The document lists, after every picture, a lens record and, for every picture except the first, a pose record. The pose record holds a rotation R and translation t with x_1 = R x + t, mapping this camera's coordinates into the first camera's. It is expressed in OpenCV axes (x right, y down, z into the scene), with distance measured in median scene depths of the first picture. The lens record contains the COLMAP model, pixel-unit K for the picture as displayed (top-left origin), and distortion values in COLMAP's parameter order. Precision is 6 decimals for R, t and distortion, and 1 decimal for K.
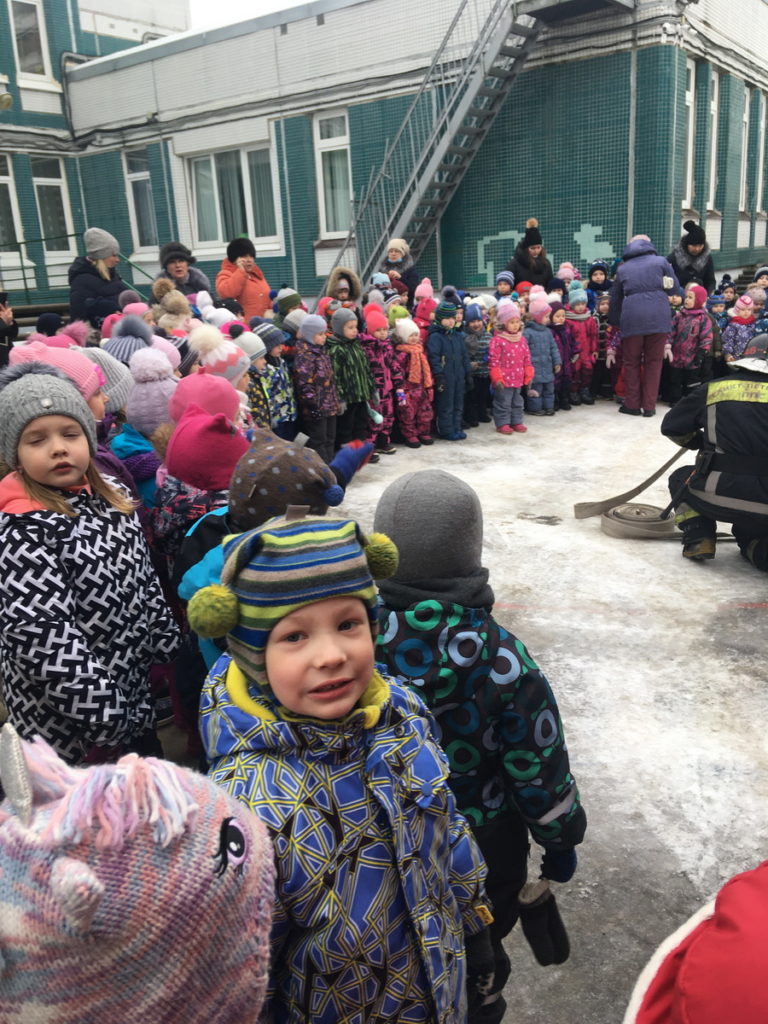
lens RADIAL K [[882.8, 0, 388.0], [0, 882.8, 516.4], [0, 0, 1]] dist [0.116598, -0.177525]
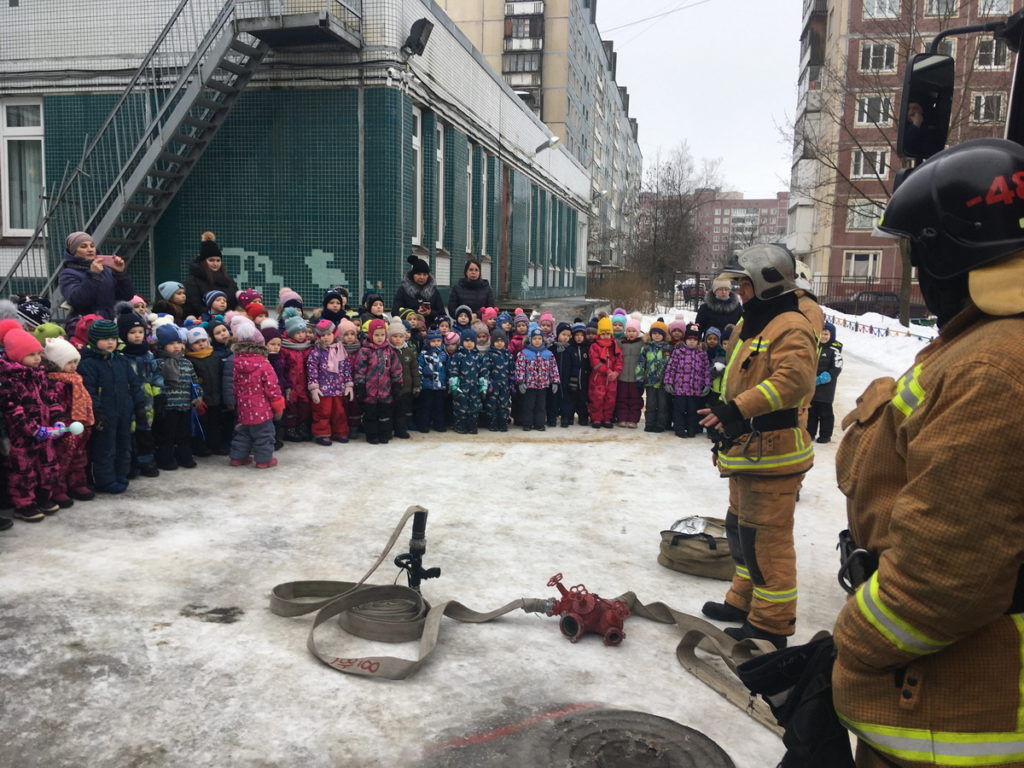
lens RADIAL K [[865.1, 0, 516.1], [0, 865.1, 384.9], [0, 0, 1]] dist [0.072412, -0.141510]
pose [[0.916284, 0.030705, 0.399351, 0.051161], [0.034576, 0.987271, -0.155241, -0.031380], [-0.399034, 0.156052, 0.903559, 0.096678]]
